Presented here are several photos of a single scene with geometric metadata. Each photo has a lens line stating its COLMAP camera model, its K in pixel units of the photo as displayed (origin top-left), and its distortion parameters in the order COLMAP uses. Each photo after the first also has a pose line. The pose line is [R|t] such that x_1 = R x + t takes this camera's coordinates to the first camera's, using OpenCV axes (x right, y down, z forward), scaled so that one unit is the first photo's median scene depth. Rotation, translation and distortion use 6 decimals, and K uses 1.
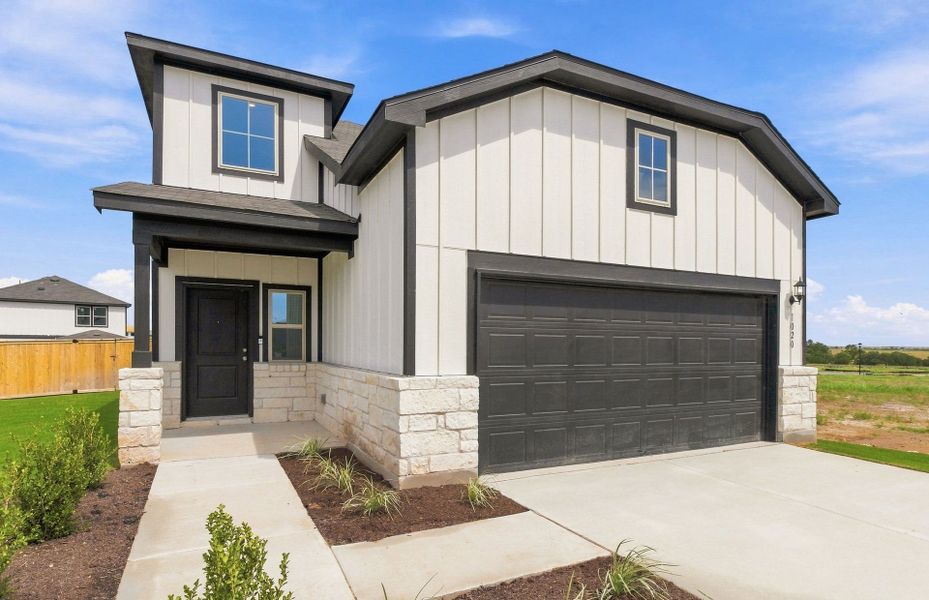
lens RADIAL K [[372.6, 0, 464.5], [0, 372.6, 300.0], [0, 0, 1]] dist [0.000186, 0.000111]
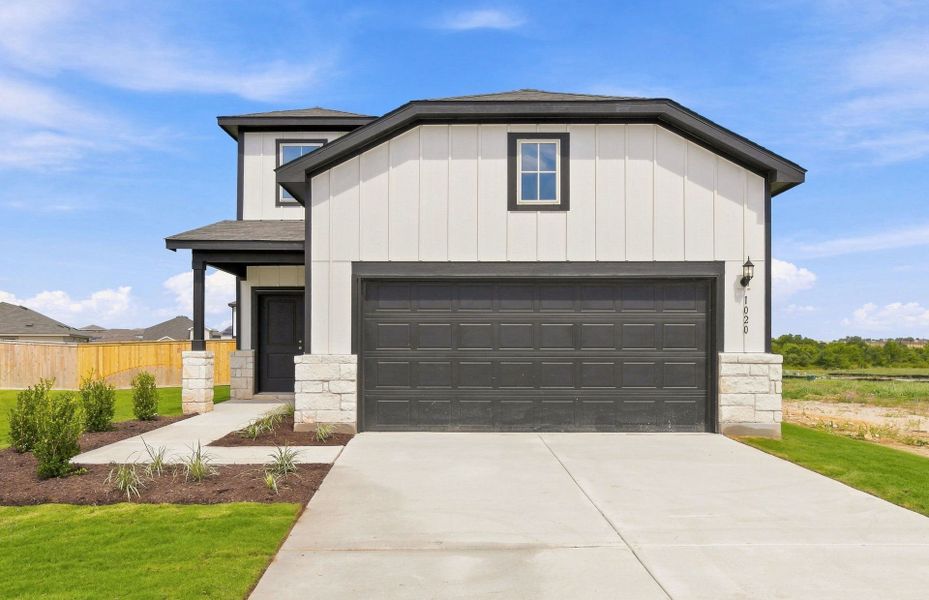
lens RADIAL K [[387.8, 0, 458.6], [0, 387.8, 282.7], [0, 0, 1]] dist [0.000035, -0.000237]
pose [[0.948949, -0.052520, -0.311027, 0.608842], [0.043945, 0.998437, -0.034519, 0.005562], [0.312354, 0.019089, 0.949774, -0.161205]]
